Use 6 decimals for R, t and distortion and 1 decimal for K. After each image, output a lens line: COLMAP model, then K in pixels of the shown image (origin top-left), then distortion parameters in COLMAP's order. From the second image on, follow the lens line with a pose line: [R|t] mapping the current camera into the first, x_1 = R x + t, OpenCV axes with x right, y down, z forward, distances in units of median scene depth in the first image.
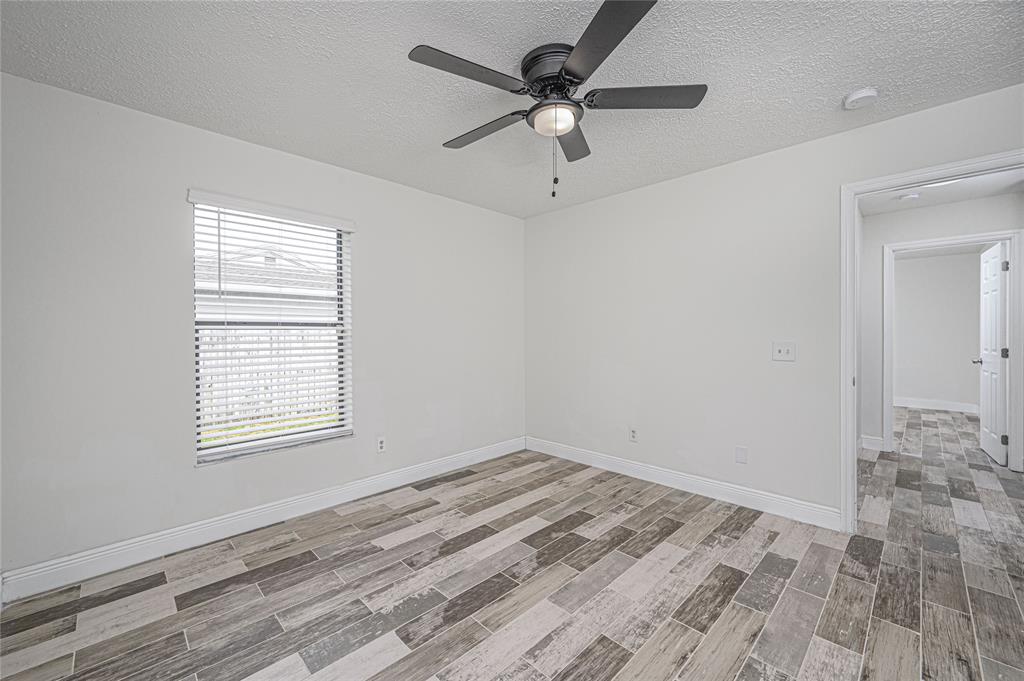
lens RADIAL K [[410.7, 0, 507.7], [0, 410.7, 336.4], [0, 0, 1]] dist [0.005653, -0.000352]
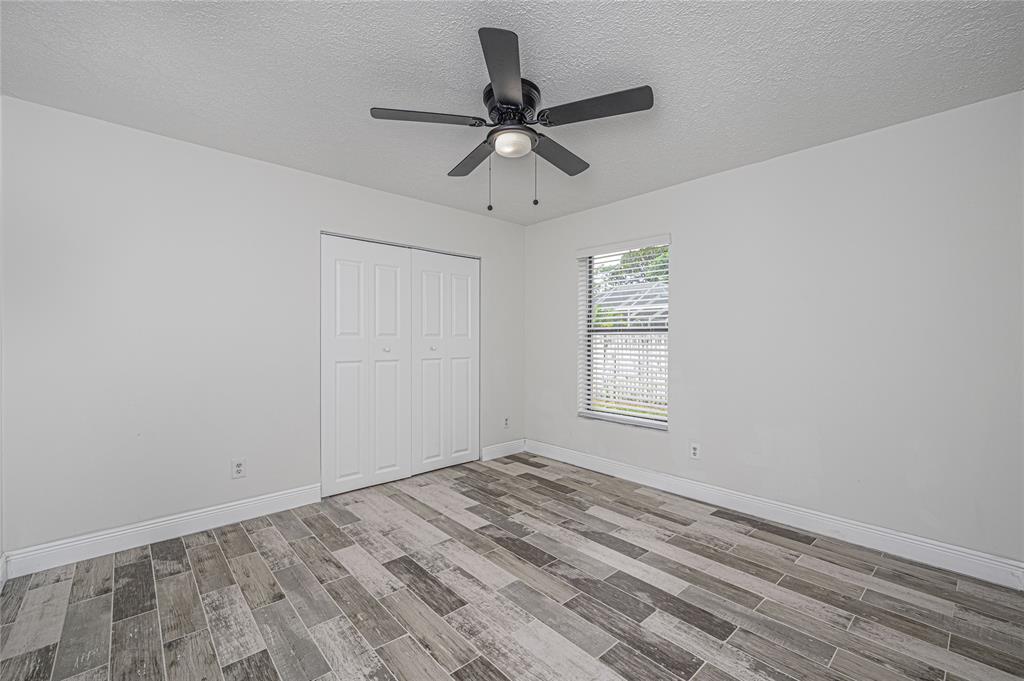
lens RADIAL K [[427.8, 0, 512.6], [0, 427.8, 341.1], [0, 0, 1]] dist [0.003303, 0.000117]
pose [[-0.043349, 0.007860, -0.999029, 0.922376], [-0.007218, 0.999940, 0.008180, -0.004193], [0.999034, 0.007566, -0.043290, 0.774199]]
